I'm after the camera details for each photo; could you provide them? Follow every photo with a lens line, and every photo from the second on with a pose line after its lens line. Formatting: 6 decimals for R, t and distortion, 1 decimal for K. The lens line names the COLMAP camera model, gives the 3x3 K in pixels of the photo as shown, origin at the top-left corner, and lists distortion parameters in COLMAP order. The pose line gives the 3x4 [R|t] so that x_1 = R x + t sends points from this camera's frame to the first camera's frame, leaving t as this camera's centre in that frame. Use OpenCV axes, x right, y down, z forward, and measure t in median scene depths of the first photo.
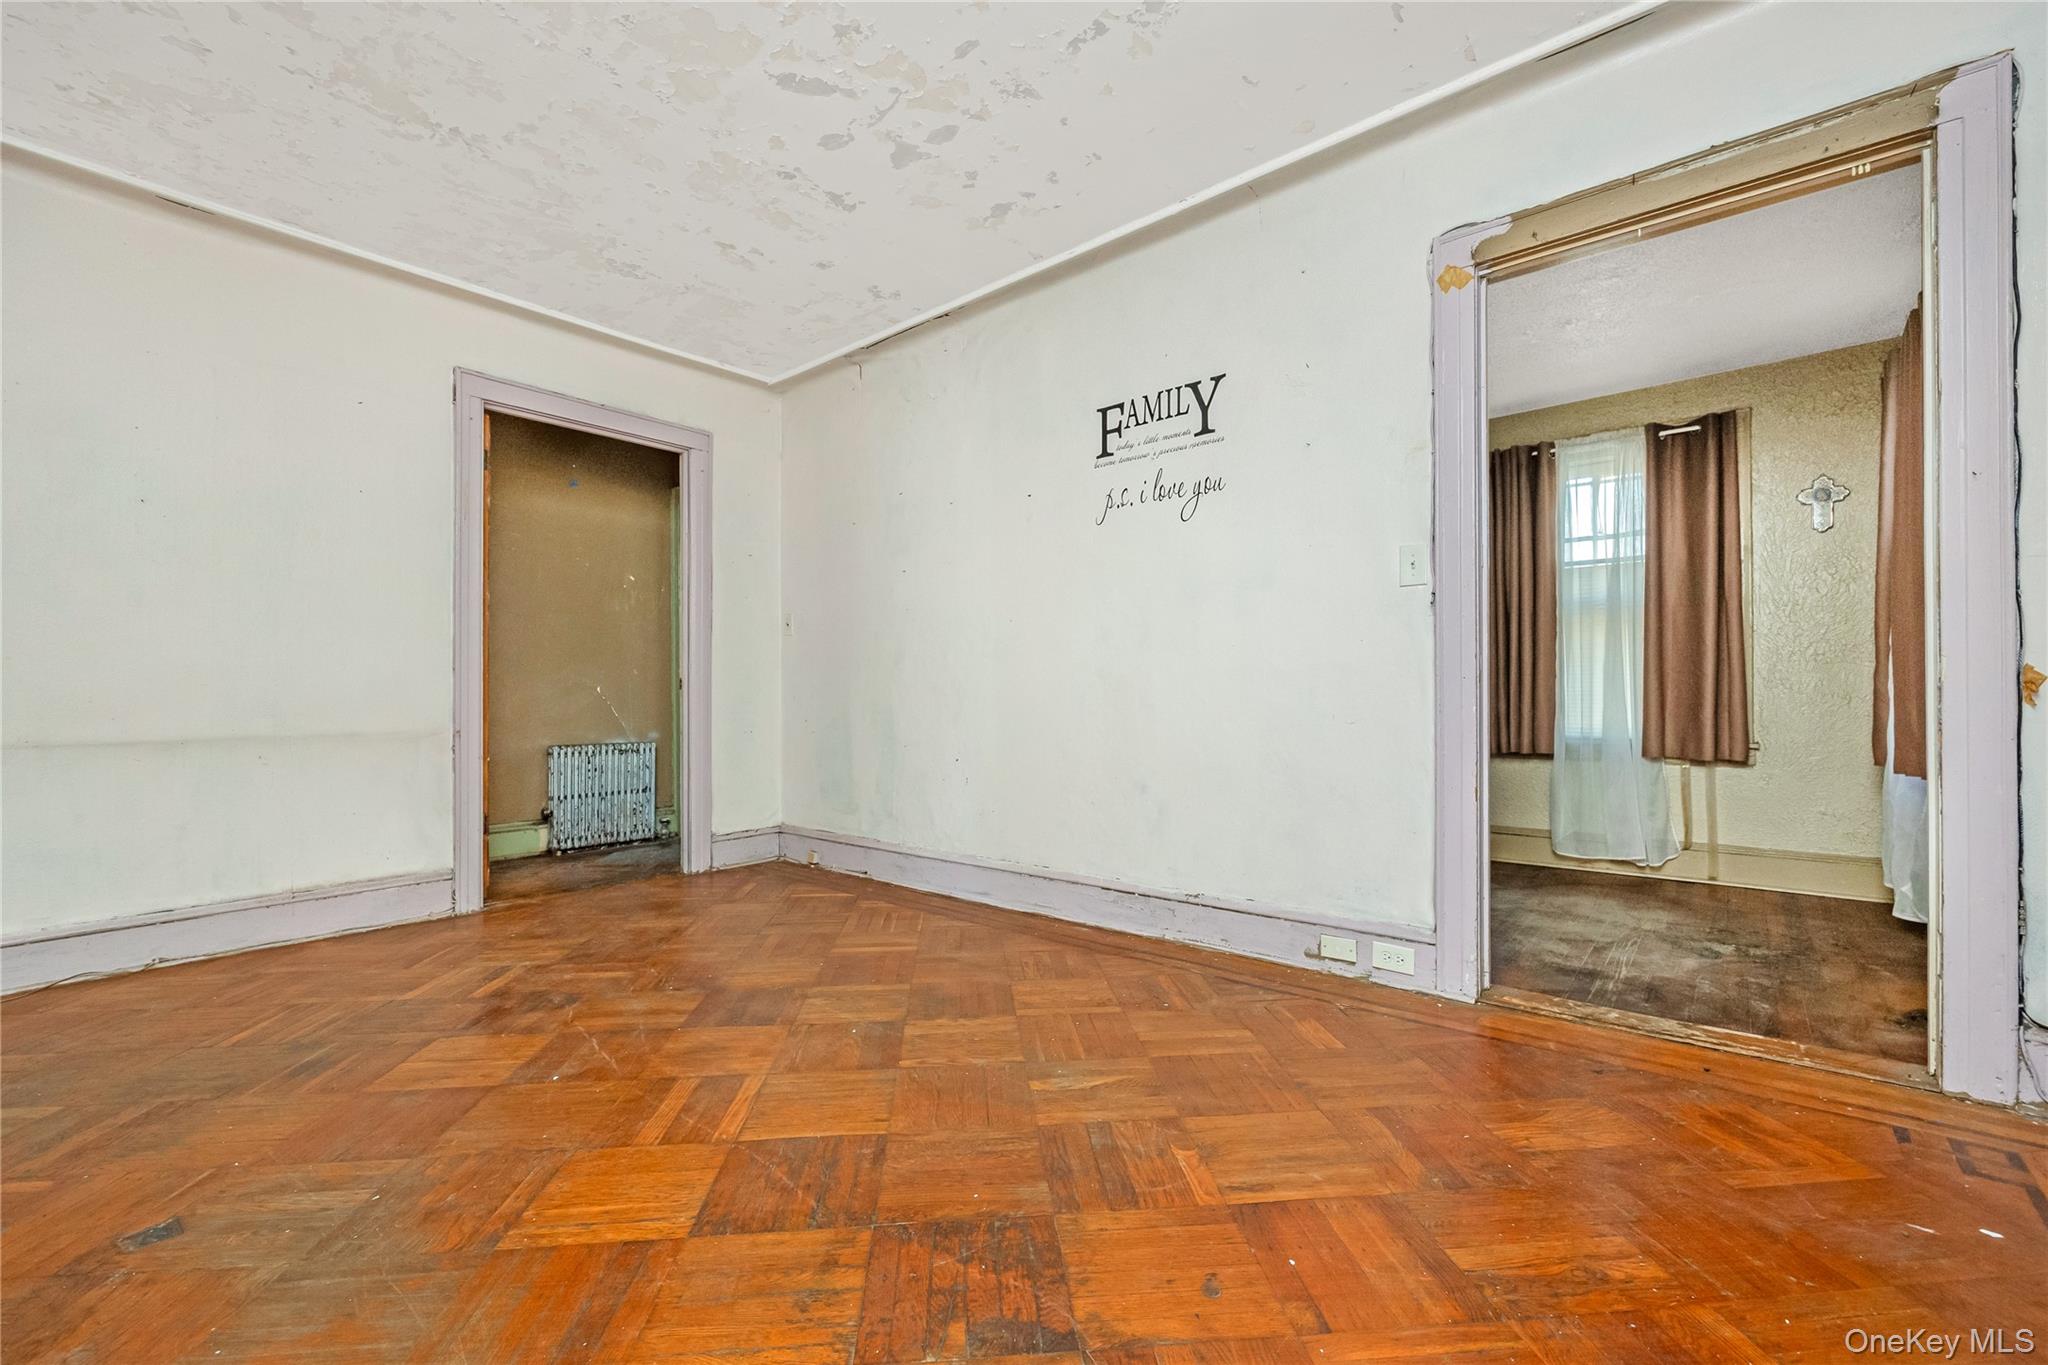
lens RADIAL K [[854.7, 0, 1024.6], [0, 854.7, 690.0], [0, 0, 1]] dist [-0.004433, 0.000084]
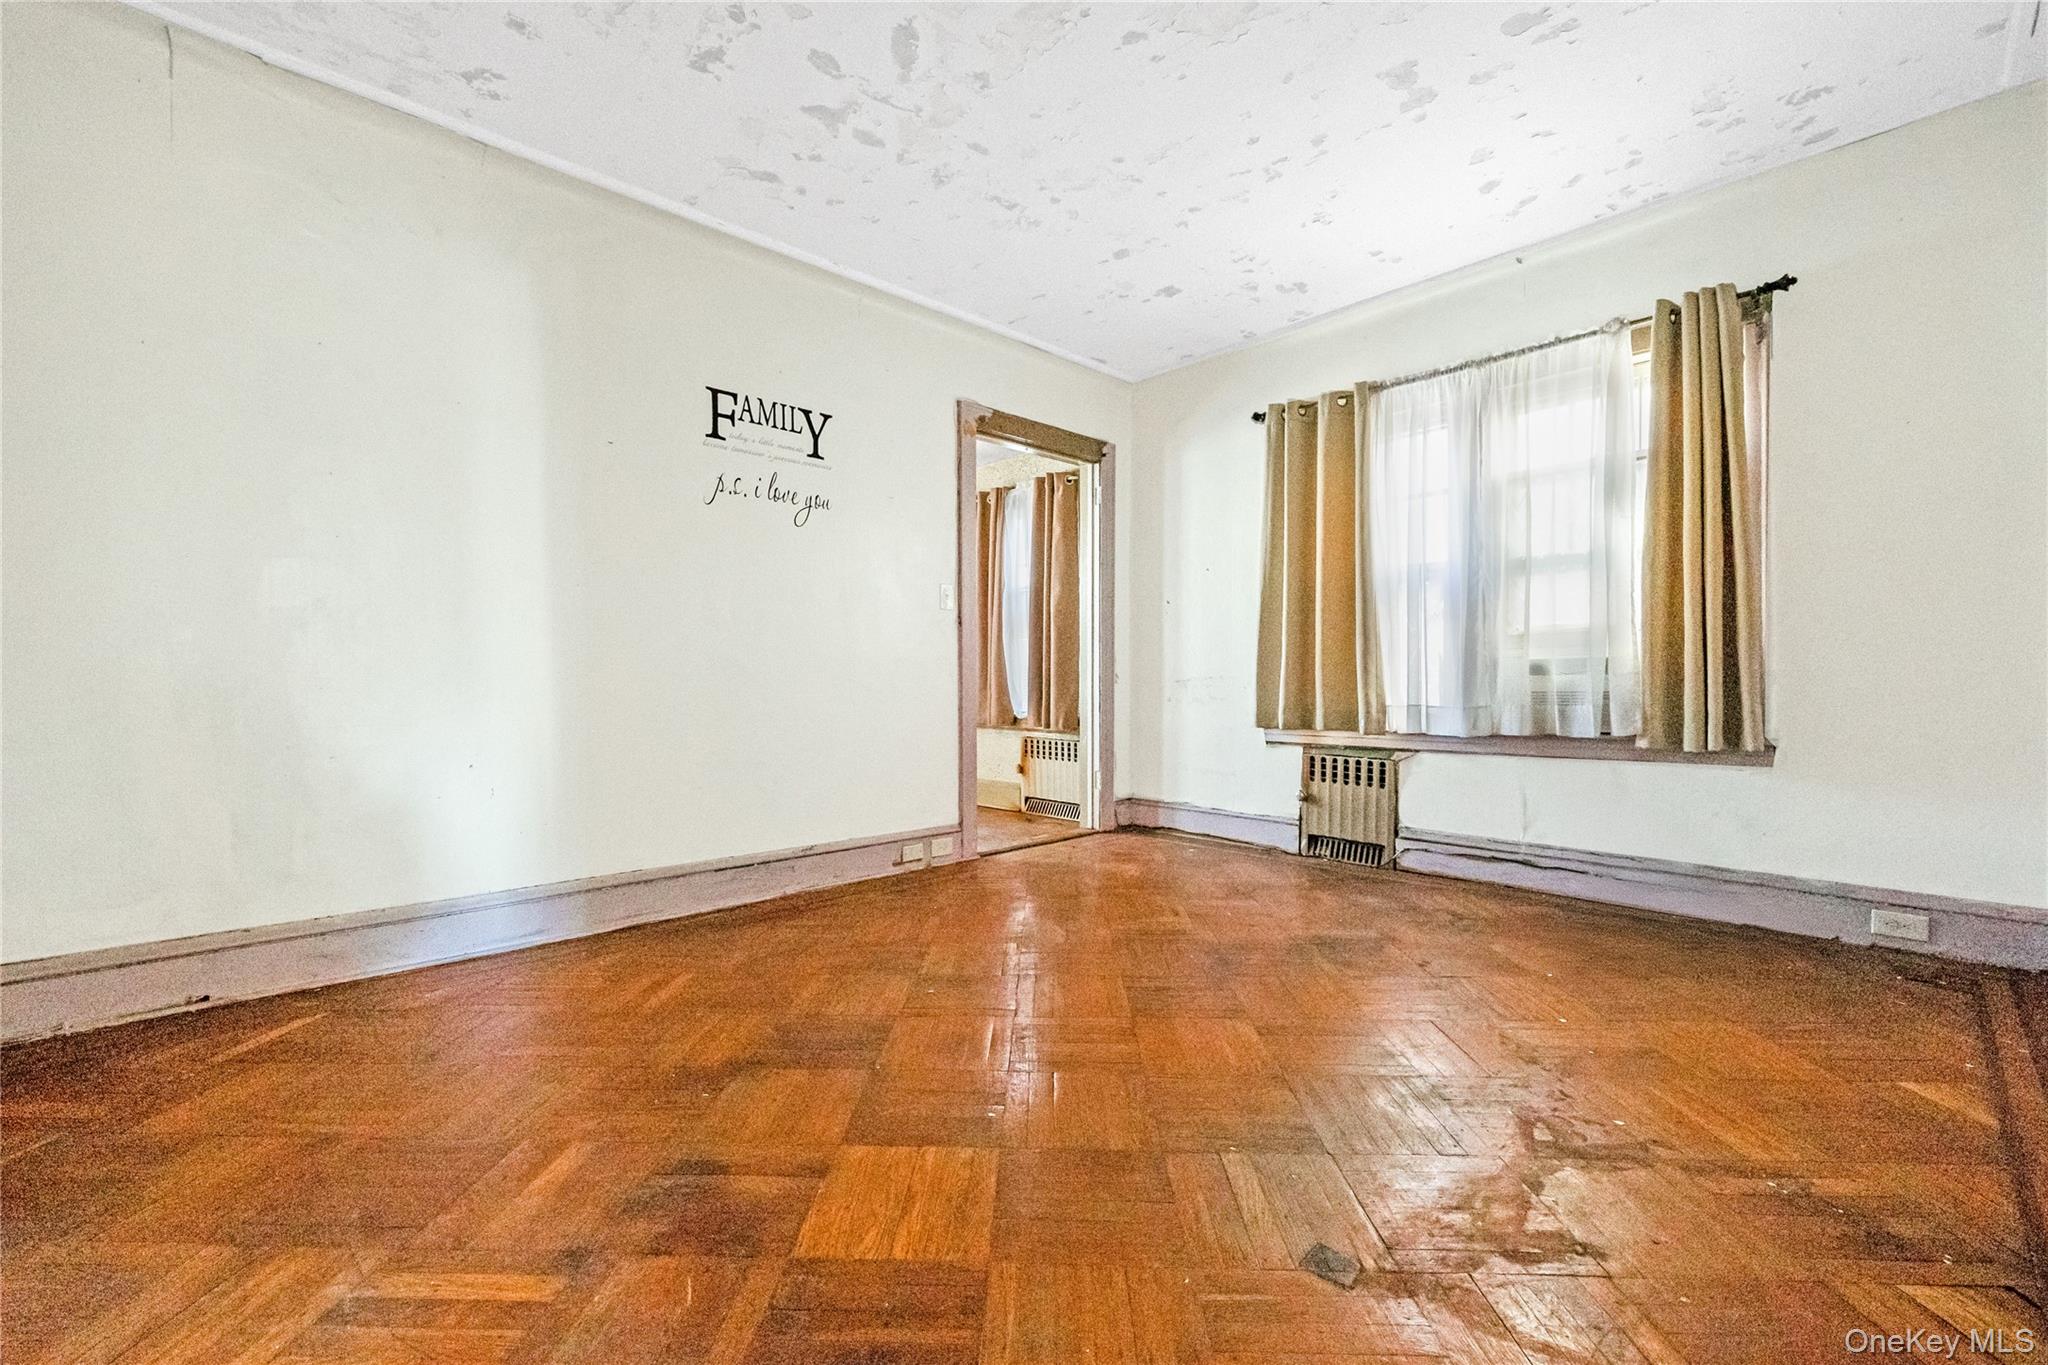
lens RADIAL K [[833.2, 0, 1038.1], [0, 833.2, 686.1], [0, 0, 1]] dist [-0.002823, 0.000076]
pose [[0.101023, -0.000506, 0.994884, -0.895759], [-0.005954, 0.999982, 0.001113, 0.013762], [-0.994866, -0.006036, 0.101018, 0.565039]]
